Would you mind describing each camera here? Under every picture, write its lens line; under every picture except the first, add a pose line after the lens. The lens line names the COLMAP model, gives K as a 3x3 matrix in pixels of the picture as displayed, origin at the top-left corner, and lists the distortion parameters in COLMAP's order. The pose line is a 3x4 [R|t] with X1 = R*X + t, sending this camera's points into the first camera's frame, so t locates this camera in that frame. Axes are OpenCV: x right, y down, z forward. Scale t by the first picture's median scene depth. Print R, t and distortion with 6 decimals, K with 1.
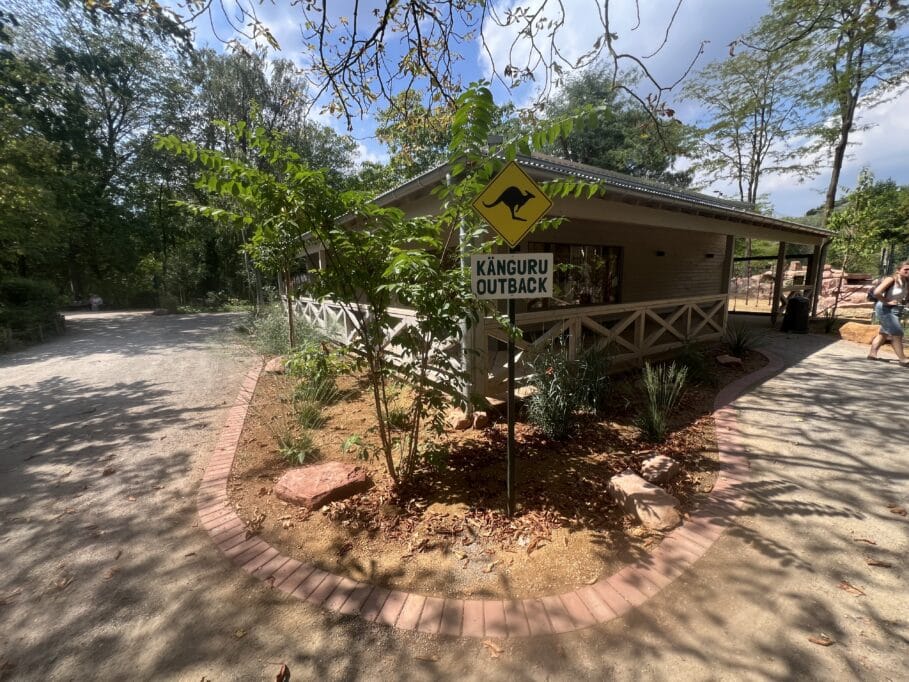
lens RADIAL K [[366.3, 0, 455.7], [0, 366.3, 343.5], [0, 0, 1]] dist [-0.001094, -0.000351]
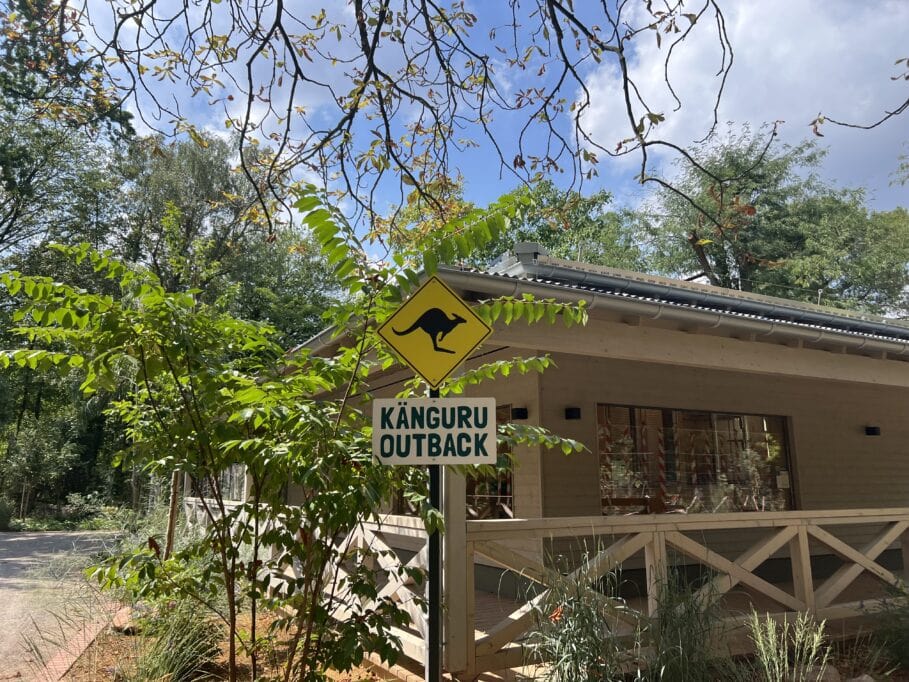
lens RADIAL K [[687.5, 0, 454.5], [0, 687.5, 341.0], [0, 0, 1]] dist [0.049915, -0.047204]
pose [[0.994731, -0.000791, -0.102512, 0.136452], [-0.036654, 0.931122, -0.362861, 0.050624], [0.095738, 0.364707, 0.926187, -0.094768]]
